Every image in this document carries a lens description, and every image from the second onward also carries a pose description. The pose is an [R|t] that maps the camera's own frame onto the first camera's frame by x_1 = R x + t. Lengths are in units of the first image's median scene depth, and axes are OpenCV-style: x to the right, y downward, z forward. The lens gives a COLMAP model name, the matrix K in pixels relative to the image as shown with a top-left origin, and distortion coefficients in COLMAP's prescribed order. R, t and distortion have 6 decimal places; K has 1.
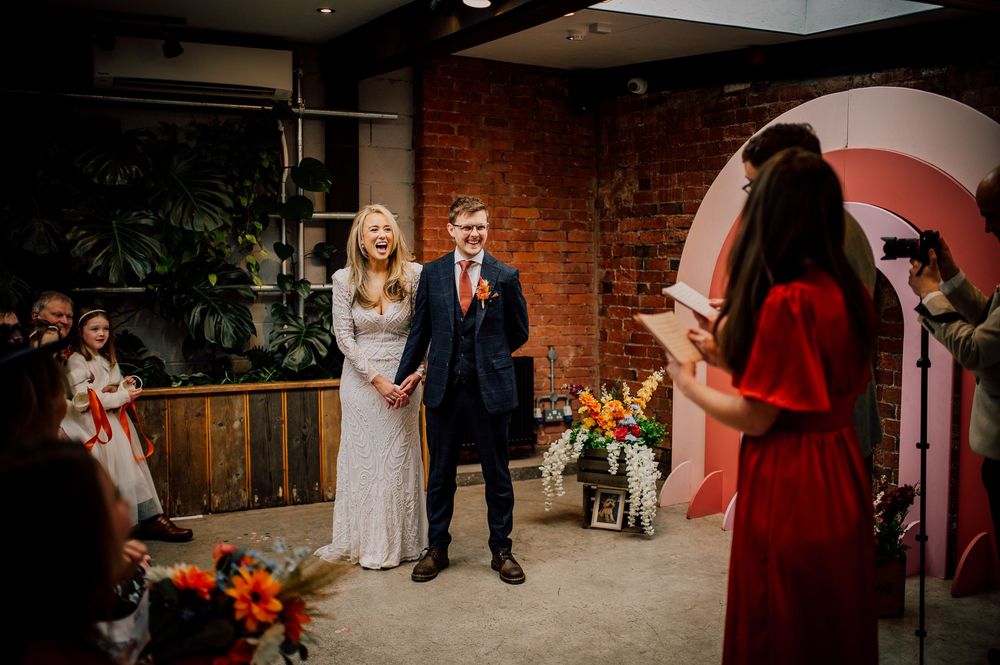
lens RADIAL K [[965.7, 0, 500.0], [0, 965.7, 332.5], [0, 0, 1]] dist [-0.029305, 0.001323]
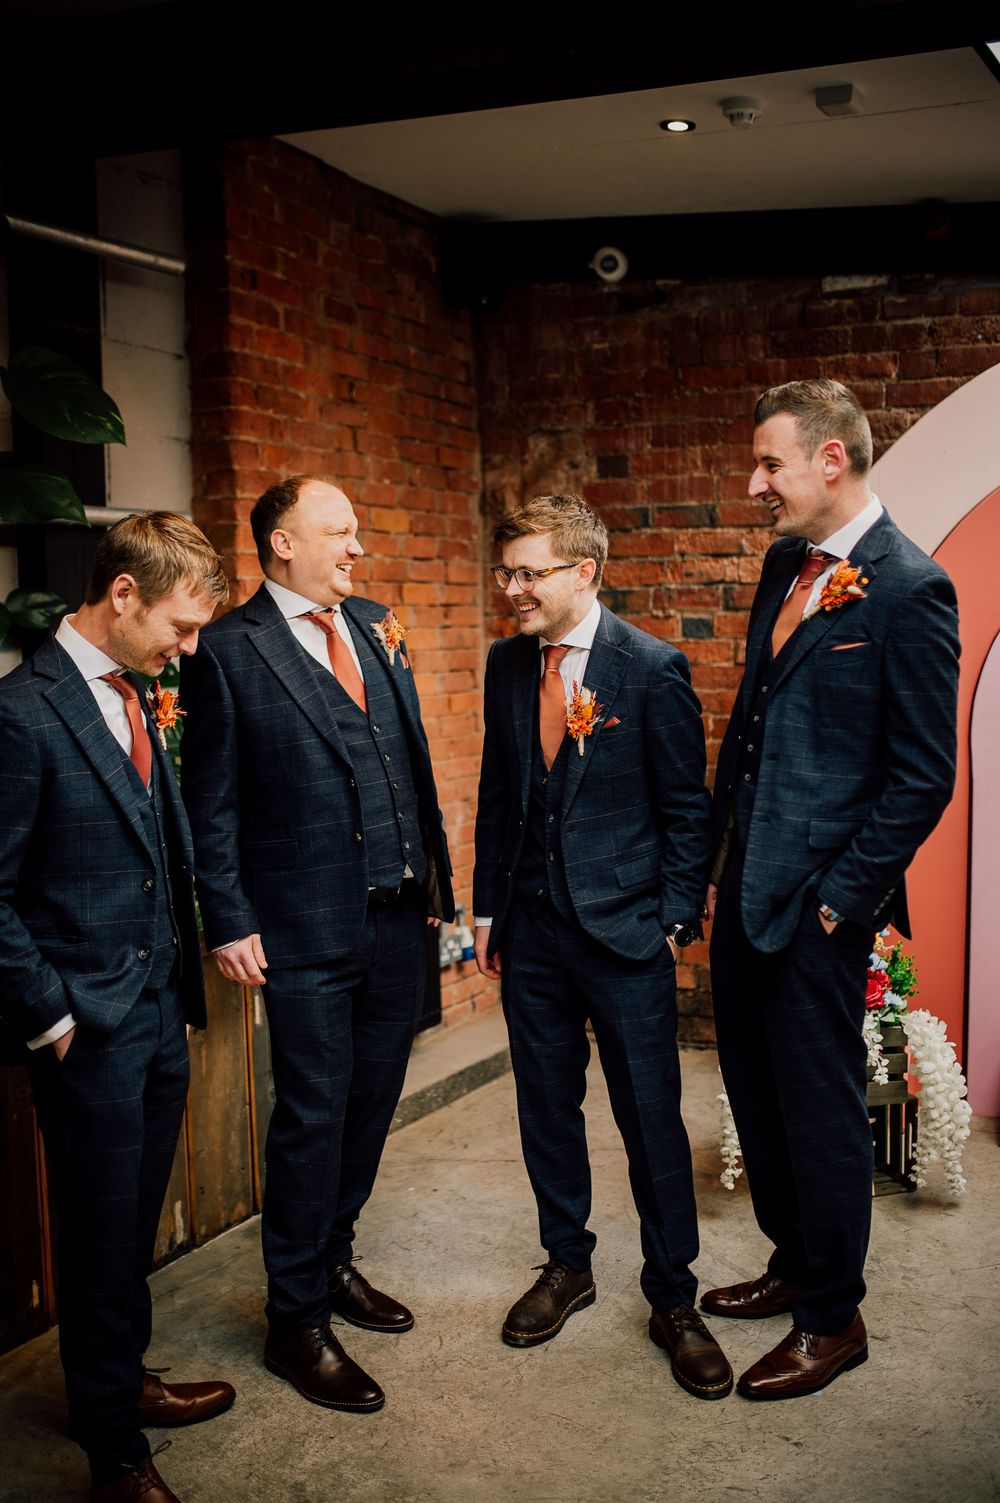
lens RADIAL K [[1451.5, 0, 500.0], [0, 1451.5, 751.5], [0, 0, 1]] dist [-0.029305, 0.001323]
pose [[0.831512, -0.066623, 0.551498, -0.322740], [0.056118, 0.997778, 0.035924, -0.037552], [-0.552666, 0.001077, 0.833402, 0.412986]]
